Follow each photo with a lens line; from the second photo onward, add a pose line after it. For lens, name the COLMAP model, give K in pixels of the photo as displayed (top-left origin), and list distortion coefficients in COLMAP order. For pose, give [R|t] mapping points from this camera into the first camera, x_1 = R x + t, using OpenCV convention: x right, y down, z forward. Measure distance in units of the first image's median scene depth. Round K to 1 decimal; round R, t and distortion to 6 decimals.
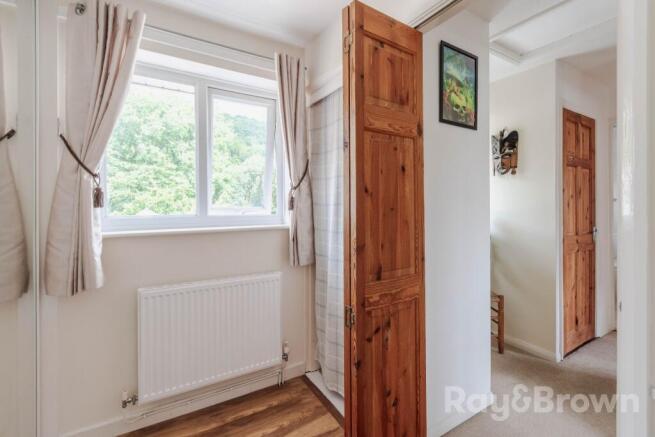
lens RADIAL K [[289.6, 0, 326.7], [0, 289.6, 207.1], [0, 0, 1]] dist [0.001482, 0.000530]
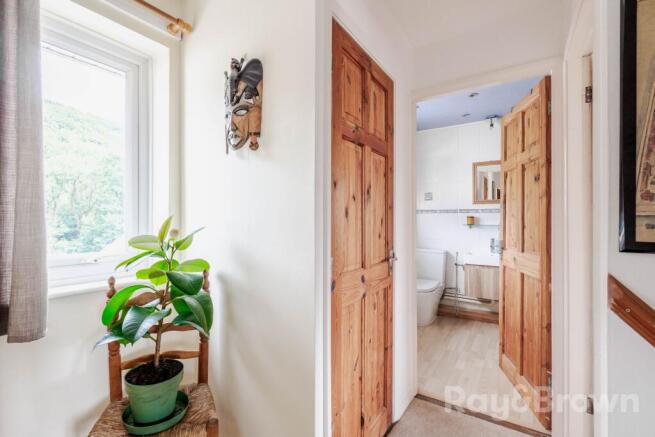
lens RADIAL K [[299.0, 0, 327.5], [0, 299.0, 218.5], [0, 0, 1]] dist [-0.001156, -0.000236]
pose [[0.900215, 0.003885, 0.435429, 0.533981], [-0.003483, 0.999992, -0.001721, 0.002117], [-0.435432, 0.000033, 0.900222, 0.494997]]
